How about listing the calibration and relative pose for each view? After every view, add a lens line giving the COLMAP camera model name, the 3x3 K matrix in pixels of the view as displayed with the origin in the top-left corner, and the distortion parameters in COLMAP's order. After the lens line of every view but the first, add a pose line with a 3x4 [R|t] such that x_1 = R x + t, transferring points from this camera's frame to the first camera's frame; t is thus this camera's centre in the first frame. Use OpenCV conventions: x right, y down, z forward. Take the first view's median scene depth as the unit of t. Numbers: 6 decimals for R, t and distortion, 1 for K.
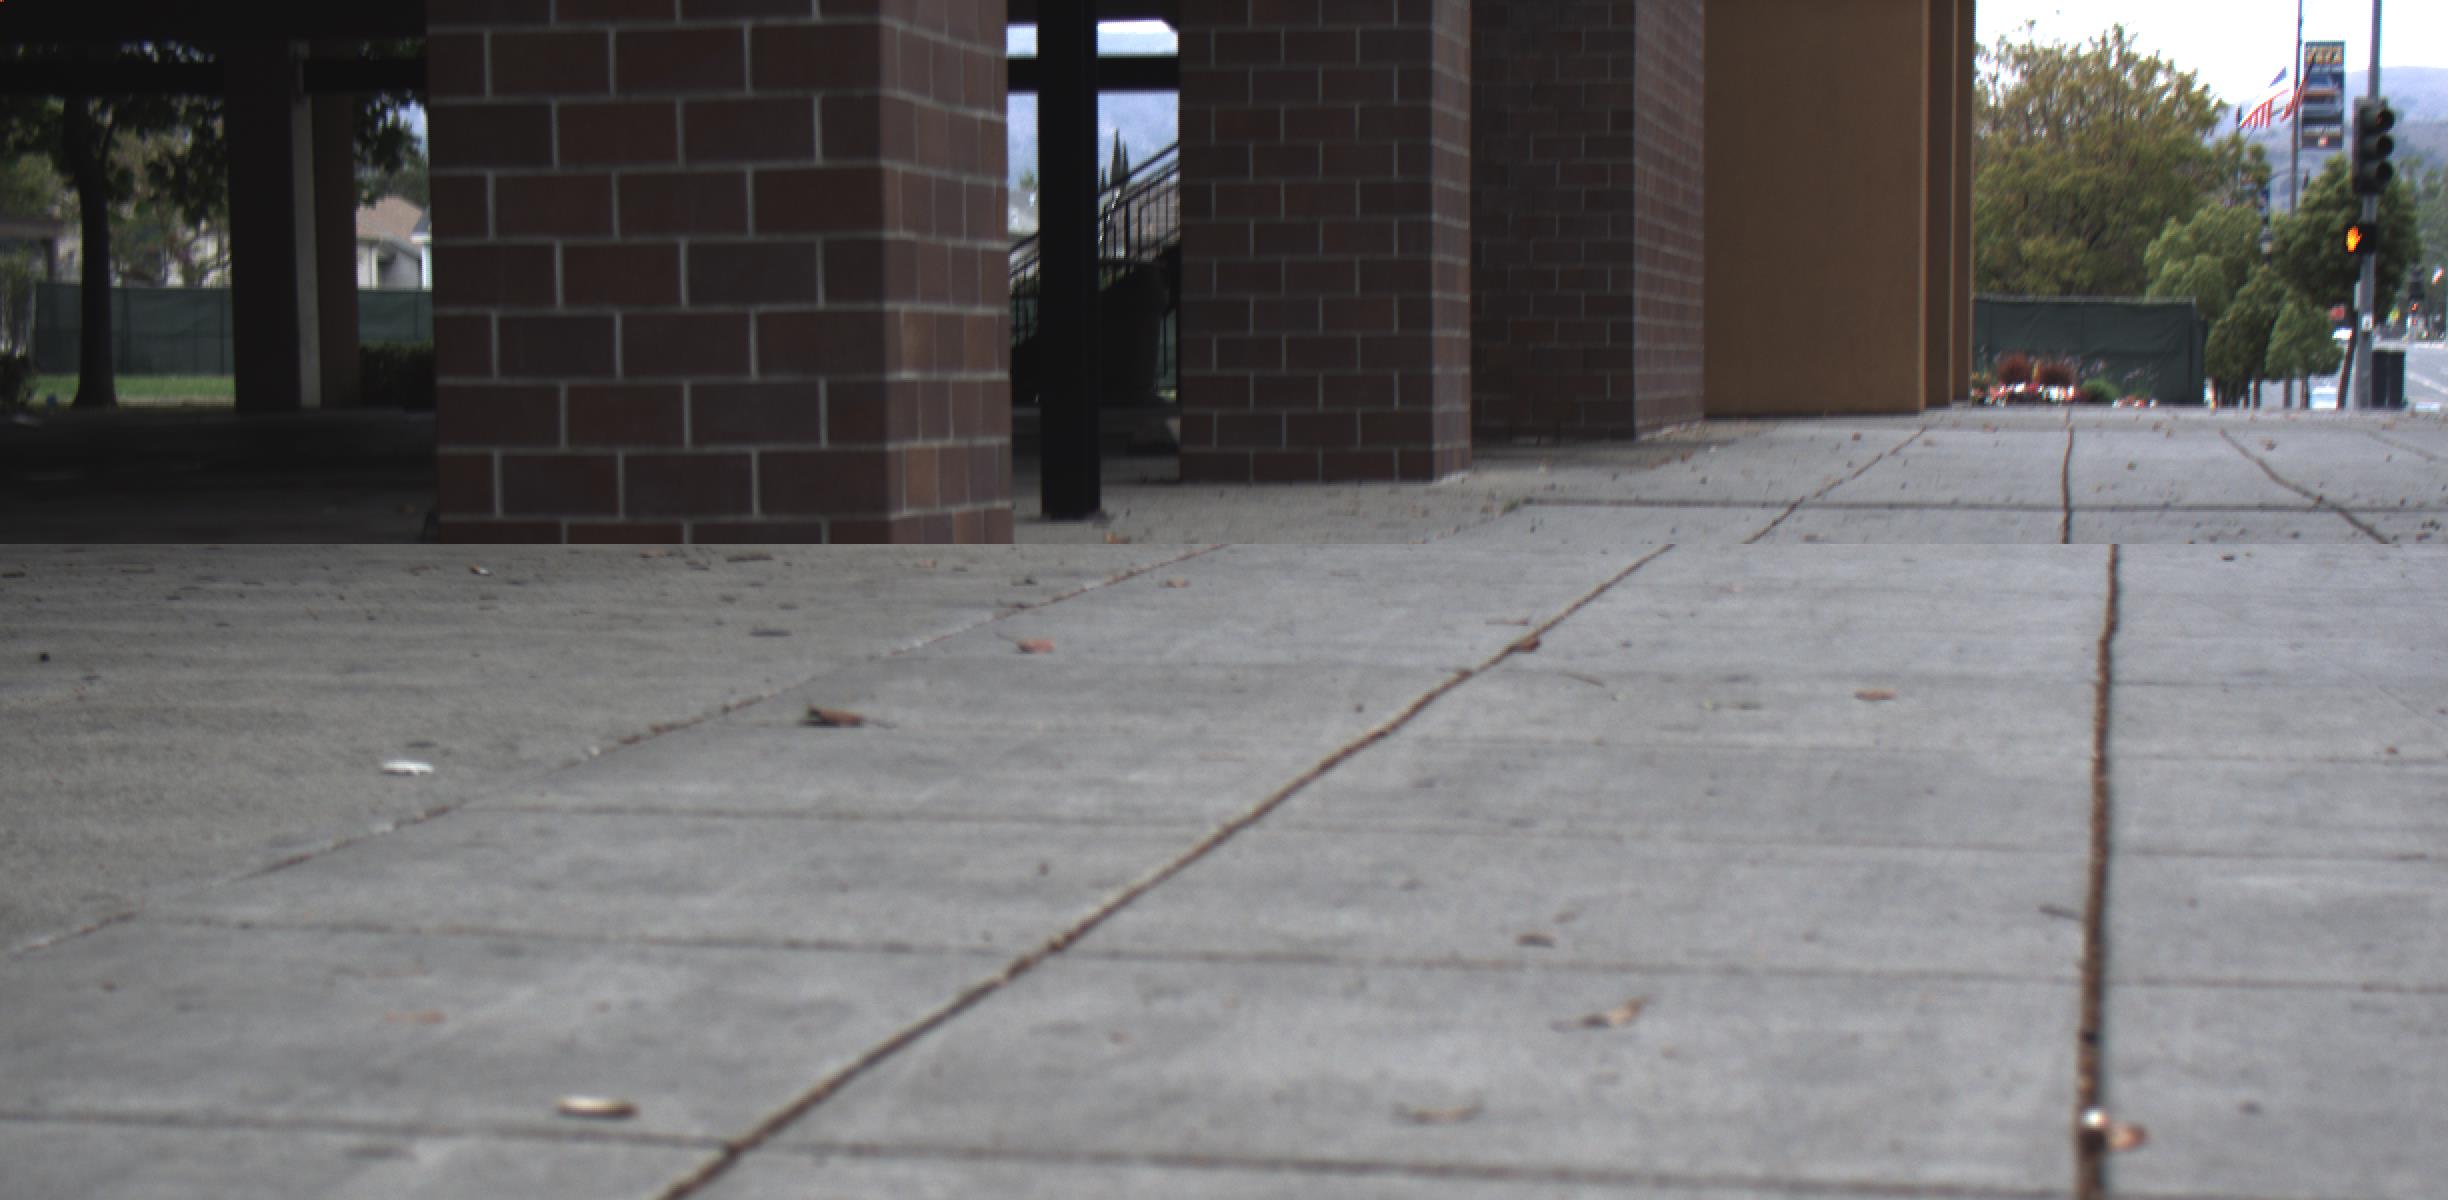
lens RADIAL K [[4674.3, 0, 1293.2], [0, 4674.3, 1048.0], [0, 0, 1]] dist [-0.167403, 0.941487]
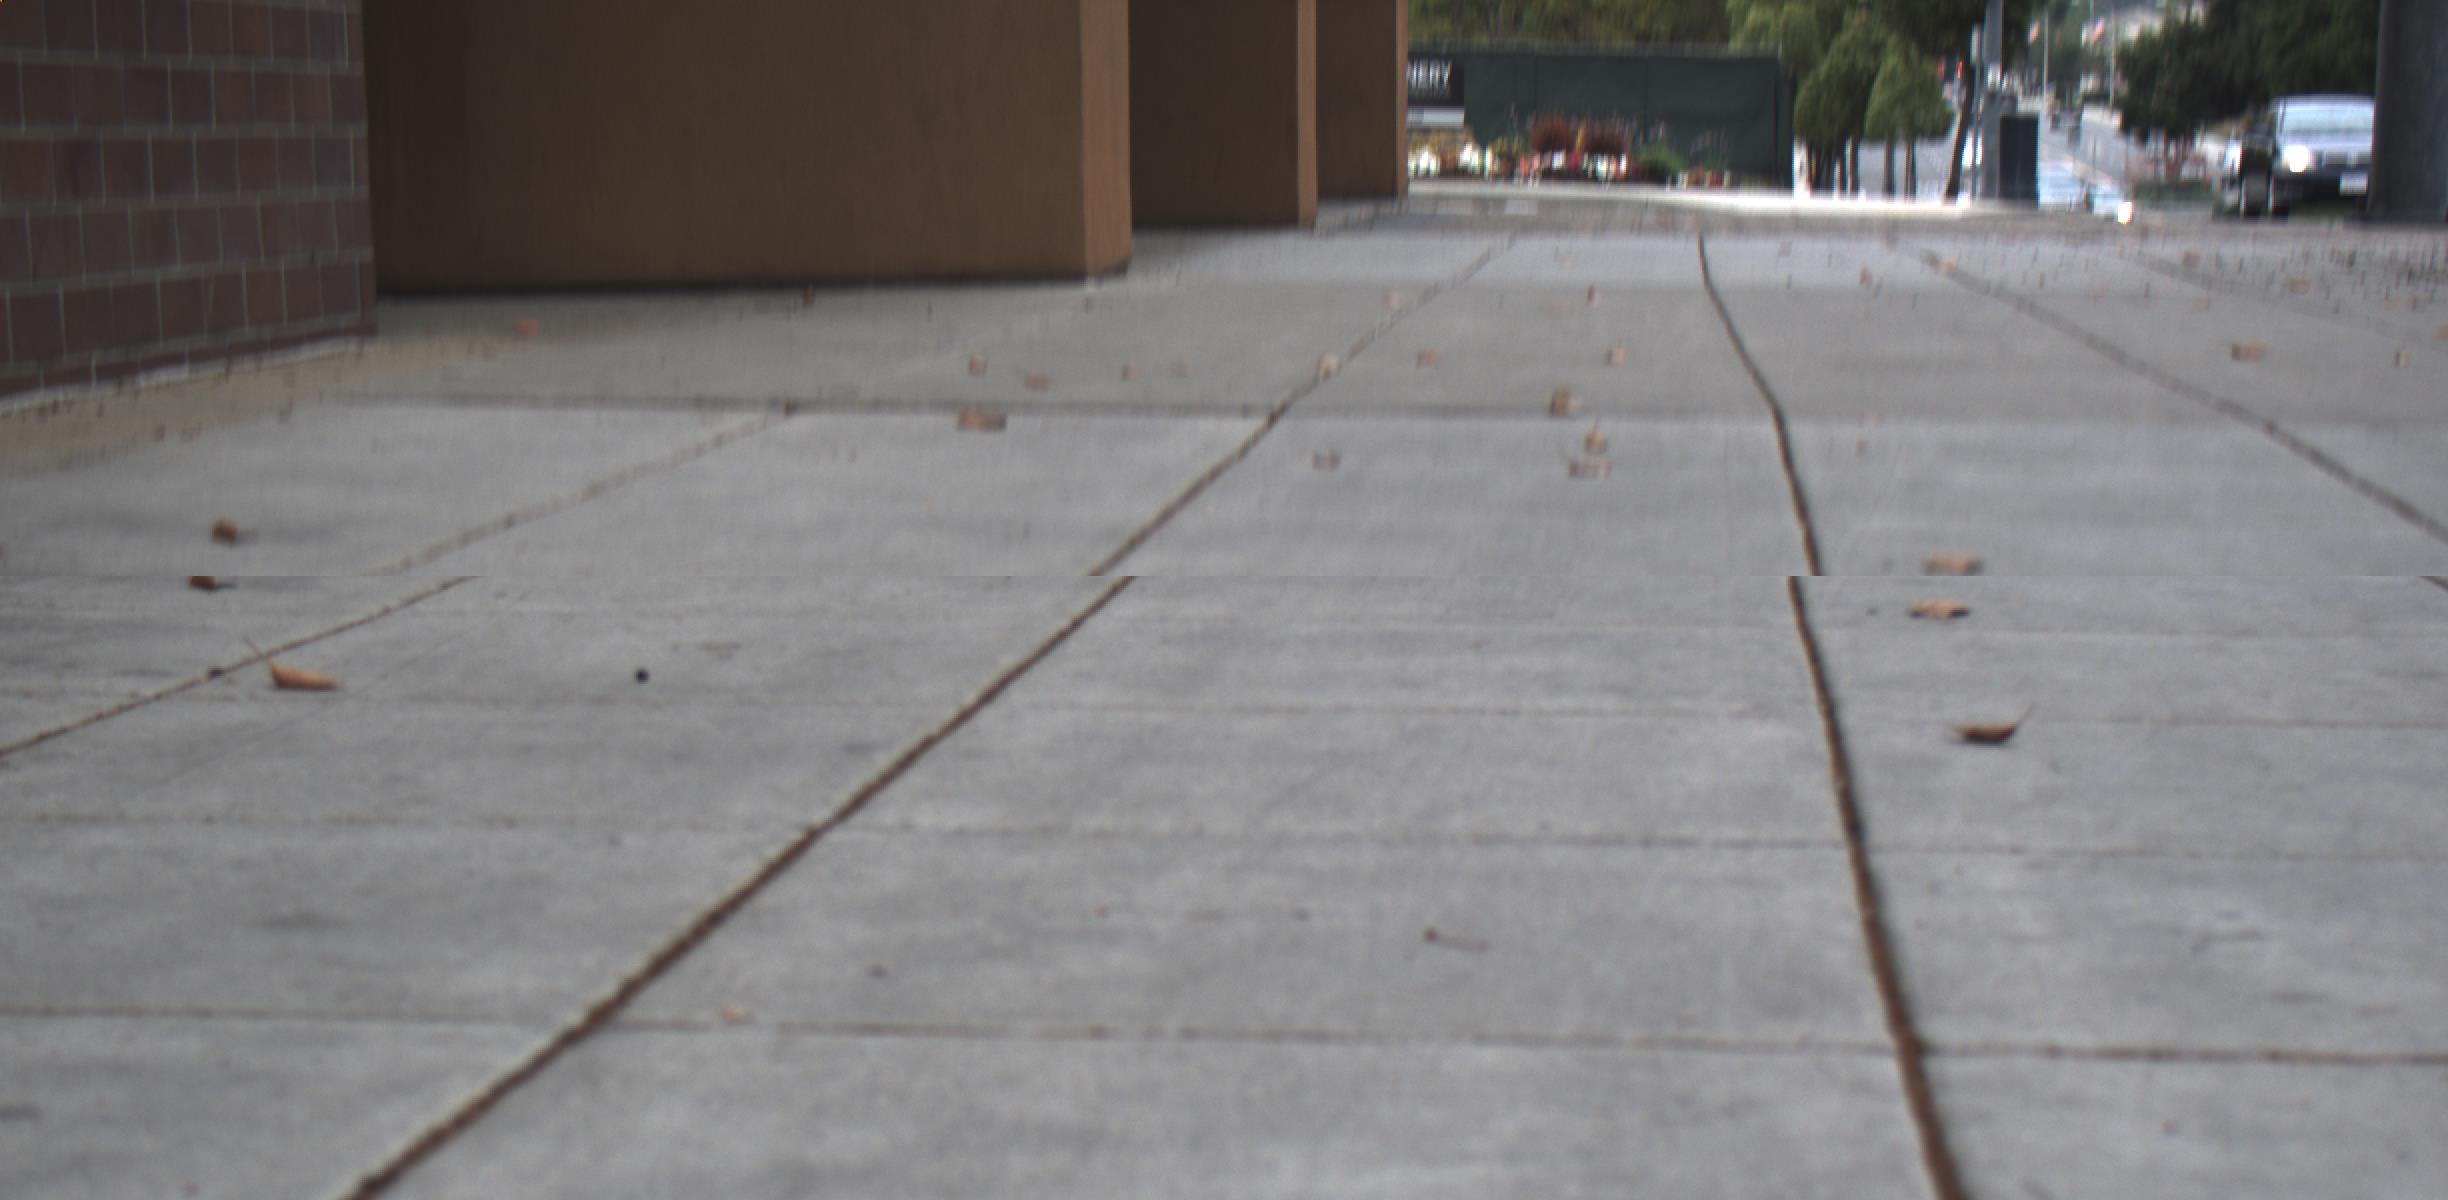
lens RADIAL K [[4674.3, 0, 1293.2], [0, 4674.3, 1048.0], [0, 0, 1]] dist [-0.167403, 0.941487]
pose [[0.996367, -0.014595, 0.083907, 0.115589], [0.010310, 0.998631, 0.051275, -0.087132], [-0.084540, -0.050223, 0.995154, 0.567658]]
